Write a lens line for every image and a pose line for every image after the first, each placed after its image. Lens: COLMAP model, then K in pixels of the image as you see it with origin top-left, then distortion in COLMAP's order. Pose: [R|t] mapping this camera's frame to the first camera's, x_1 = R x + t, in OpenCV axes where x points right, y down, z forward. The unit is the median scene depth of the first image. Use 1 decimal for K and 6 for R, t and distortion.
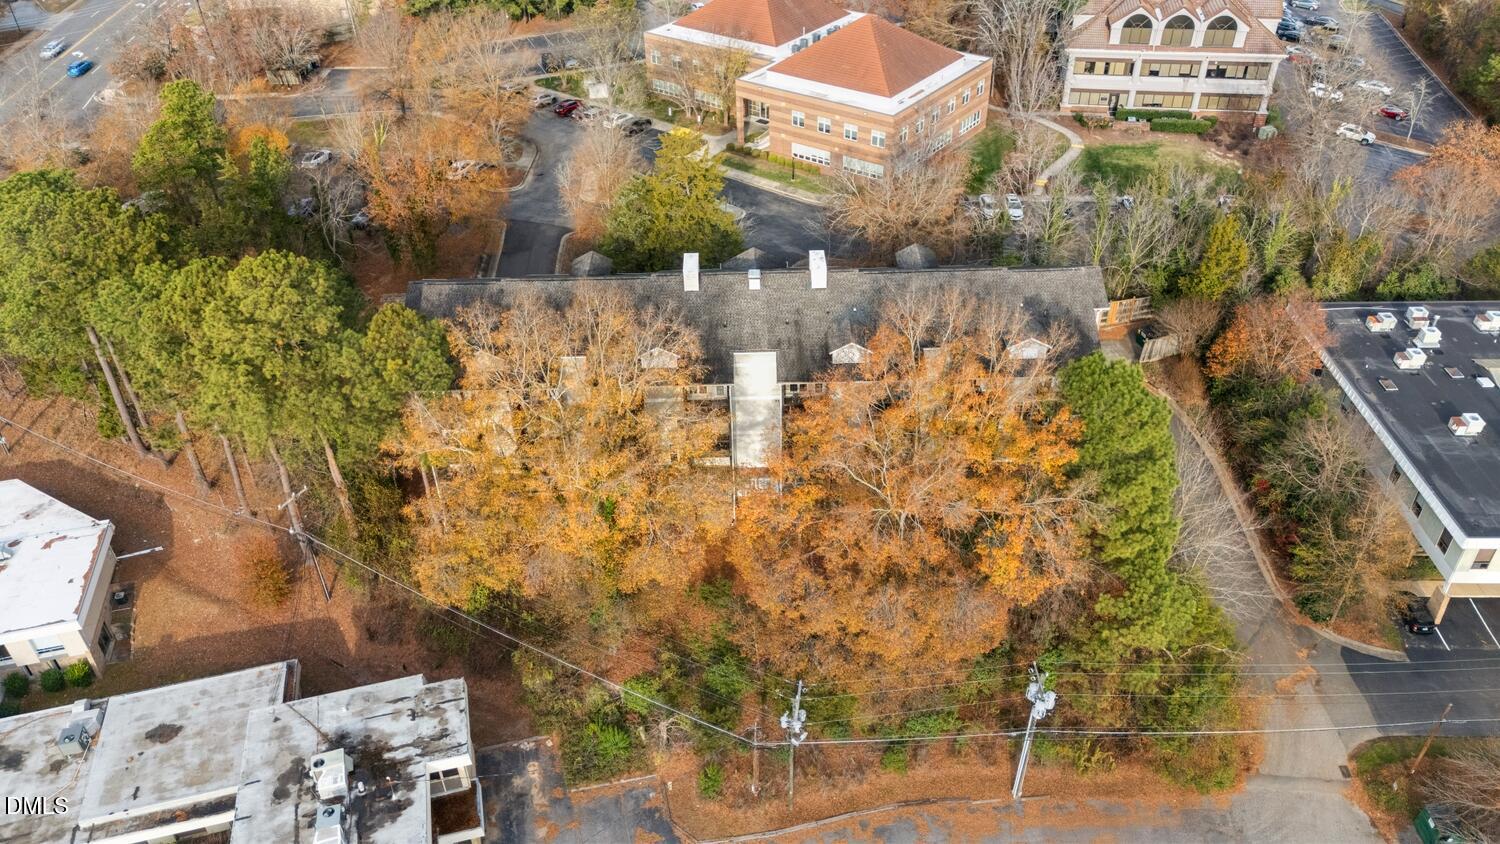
lens RADIAL K [[1103.1, 0, 754.8], [0, 1103.1, 420.9], [0, 0, 1]] dist [0.081917, -0.074117]
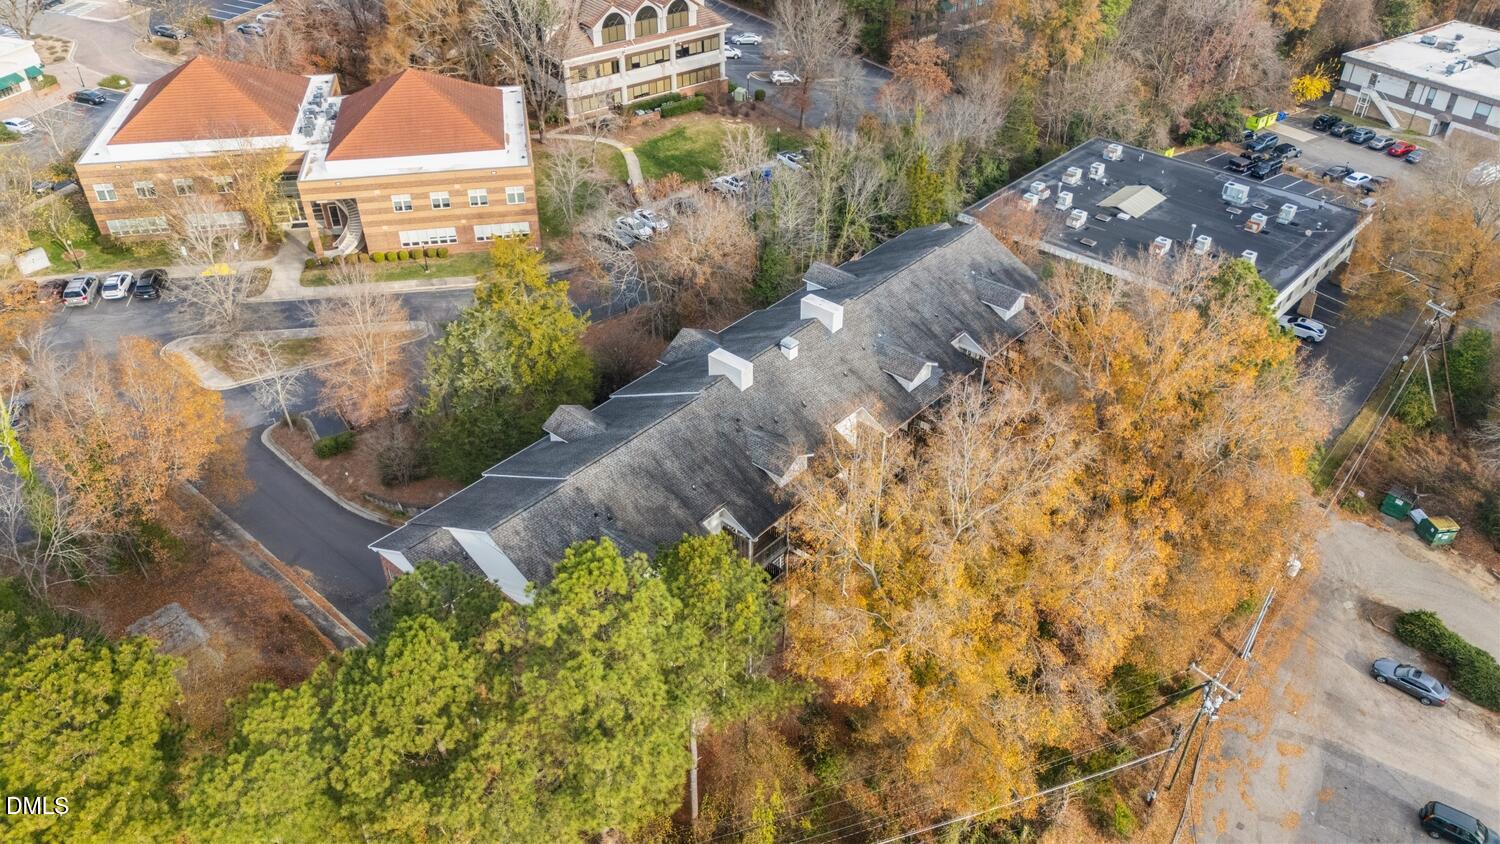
lens RADIAL K [[1103.1, 0, 758.8], [0, 1103.1, 425.5], [0, 0, 1]] dist [0.081917, -0.074117]
pose [[0.668266, -0.424668, 0.610801, -0.342419], [0.425348, 0.891724, 0.154619, -0.126771], [-0.610328, 0.156476, 0.776541, 0.187010]]
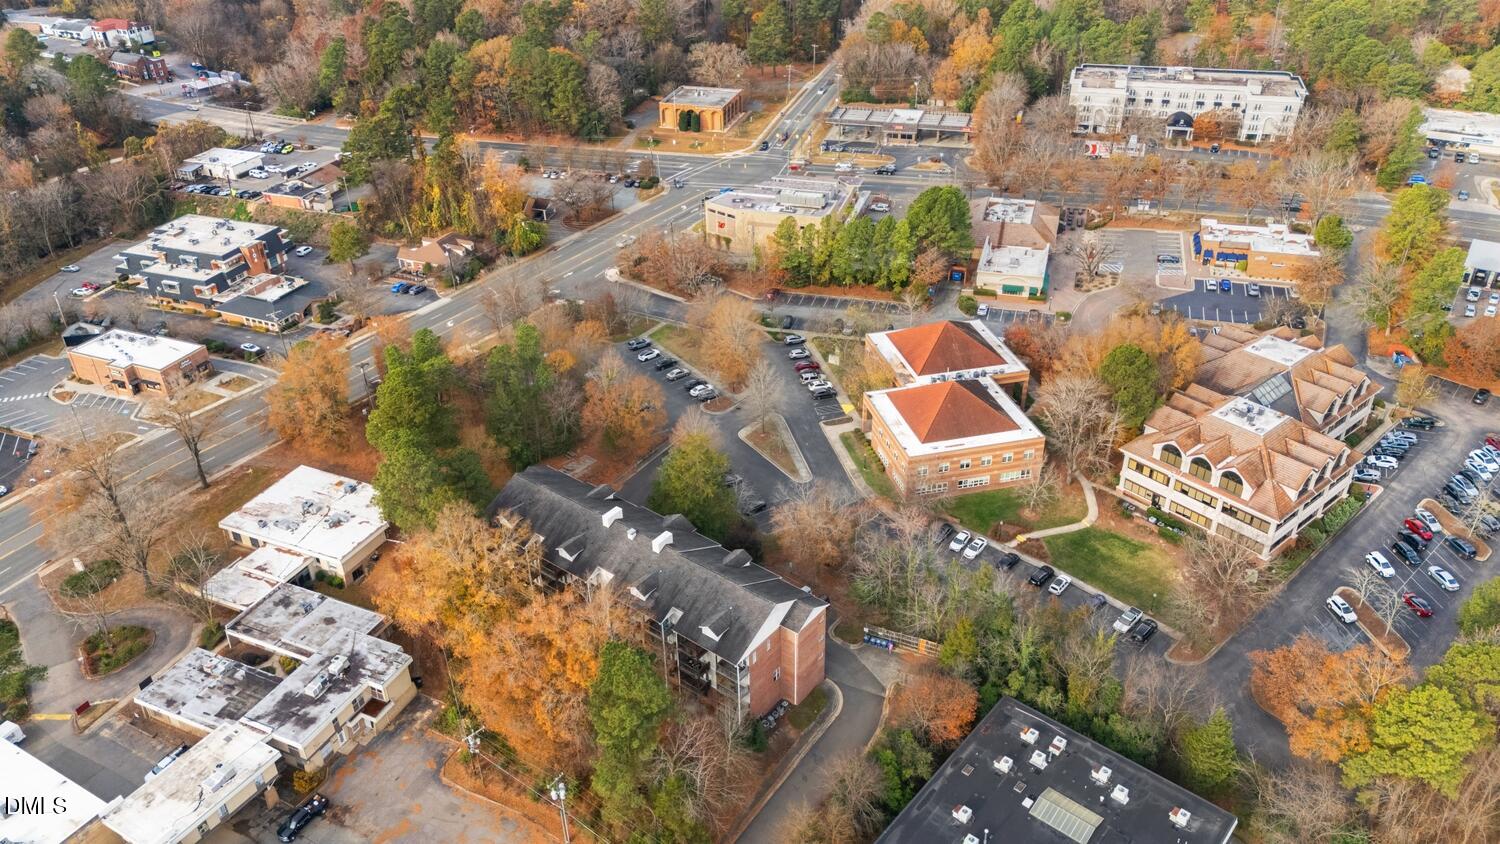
lens RADIAL K [[1103.1, 0, 752.7], [0, 1103.1, 424.3], [0, 0, 1]] dist [0.081917, -0.074117]
pose [[0.773694, 0.335538, -0.537413, 0.630817], [-0.369684, 0.927960, 0.047158, -0.267181], [0.514521, 0.162187, 0.842000, -0.279716]]
